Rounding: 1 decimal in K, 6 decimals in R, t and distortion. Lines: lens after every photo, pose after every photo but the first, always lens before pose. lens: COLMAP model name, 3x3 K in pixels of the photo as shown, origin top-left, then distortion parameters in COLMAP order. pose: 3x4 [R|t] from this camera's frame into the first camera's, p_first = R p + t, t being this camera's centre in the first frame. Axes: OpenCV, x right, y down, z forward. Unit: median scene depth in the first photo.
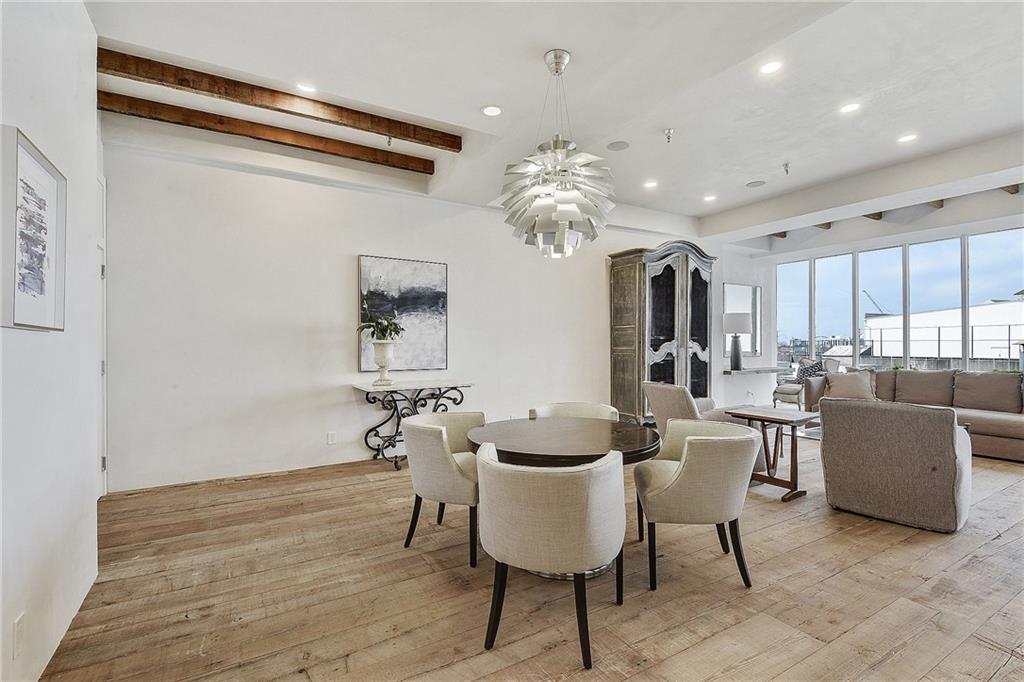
lens RADIAL K [[471.5, 0, 508.9], [0, 471.5, 344.5], [0, 0, 1]] dist [0.029460, -0.006935]
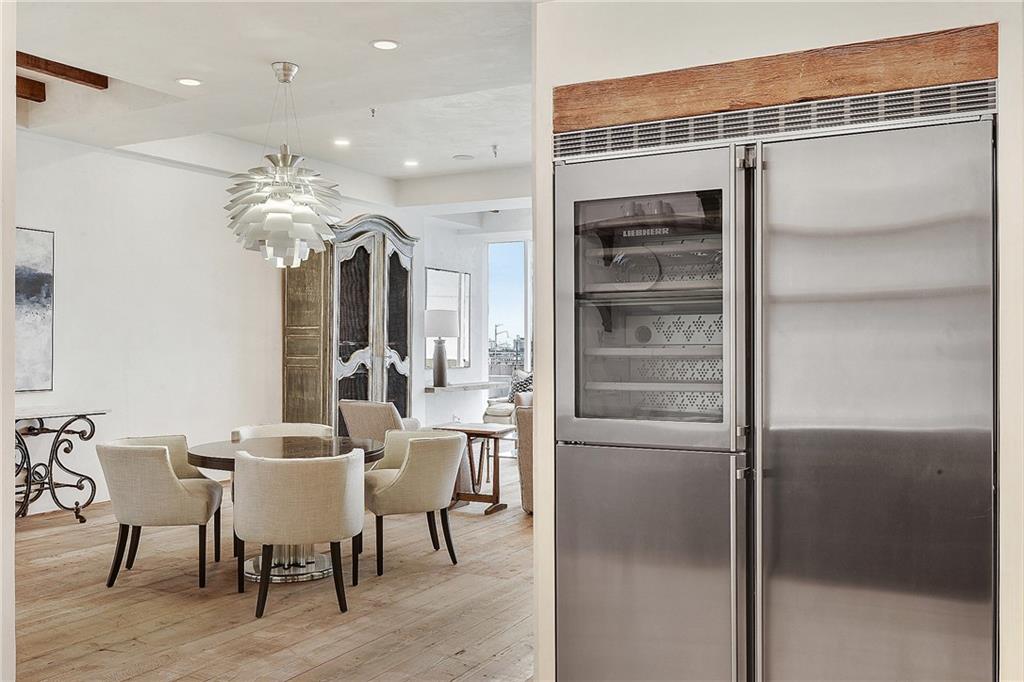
lens RADIAL K [[938.0, 0, 513.2], [0, 938.0, 342.1], [0, 0, 1]] dist [-0.011462, 0.000000]
pose [[0.862148, 0.006714, 0.506611, -0.240889], [-0.004929, 0.999976, -0.004864, -0.012573], [-0.506632, 0.001696, 0.862161, -0.467706]]
